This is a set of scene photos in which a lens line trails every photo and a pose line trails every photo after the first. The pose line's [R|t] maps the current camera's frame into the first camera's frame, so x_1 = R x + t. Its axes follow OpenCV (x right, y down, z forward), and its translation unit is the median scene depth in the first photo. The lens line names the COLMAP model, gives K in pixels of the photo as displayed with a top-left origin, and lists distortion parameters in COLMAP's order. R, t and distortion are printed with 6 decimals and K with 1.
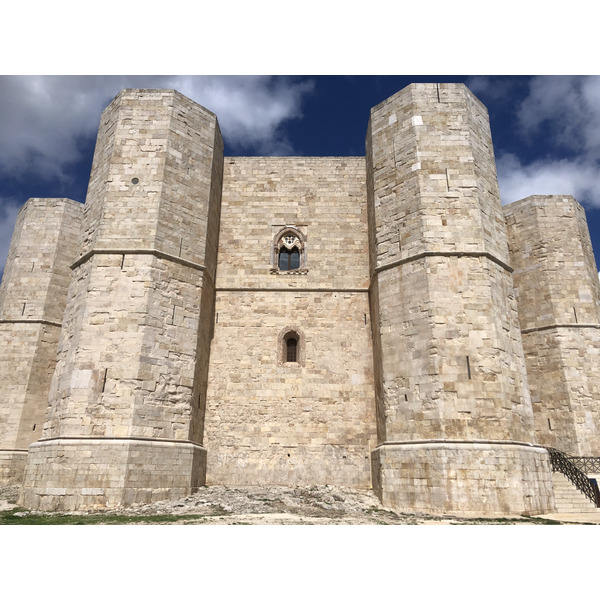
lens RADIAL K [[511.5, 0, 318.8], [0, 511.5, 293.2], [0, 0, 1]] dist [0.049157, -0.052504]
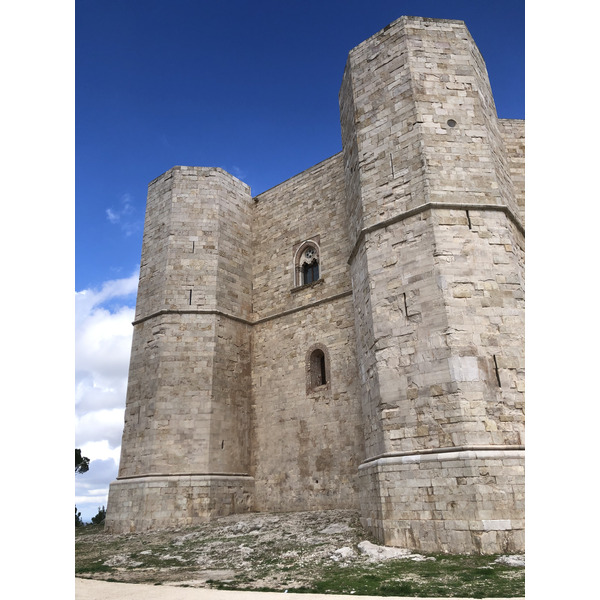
lens RADIAL K [[511.5, 0, 304.2], [0, 511.5, 297.0], [0, 0, 1]] dist [0.049157, -0.052504]
pose [[0.992523, 0.014449, 0.121199, -0.644259], [-0.009863, 0.999216, -0.038354, 0.077510], [-0.121658, 0.036872, 0.991887, 0.243186]]
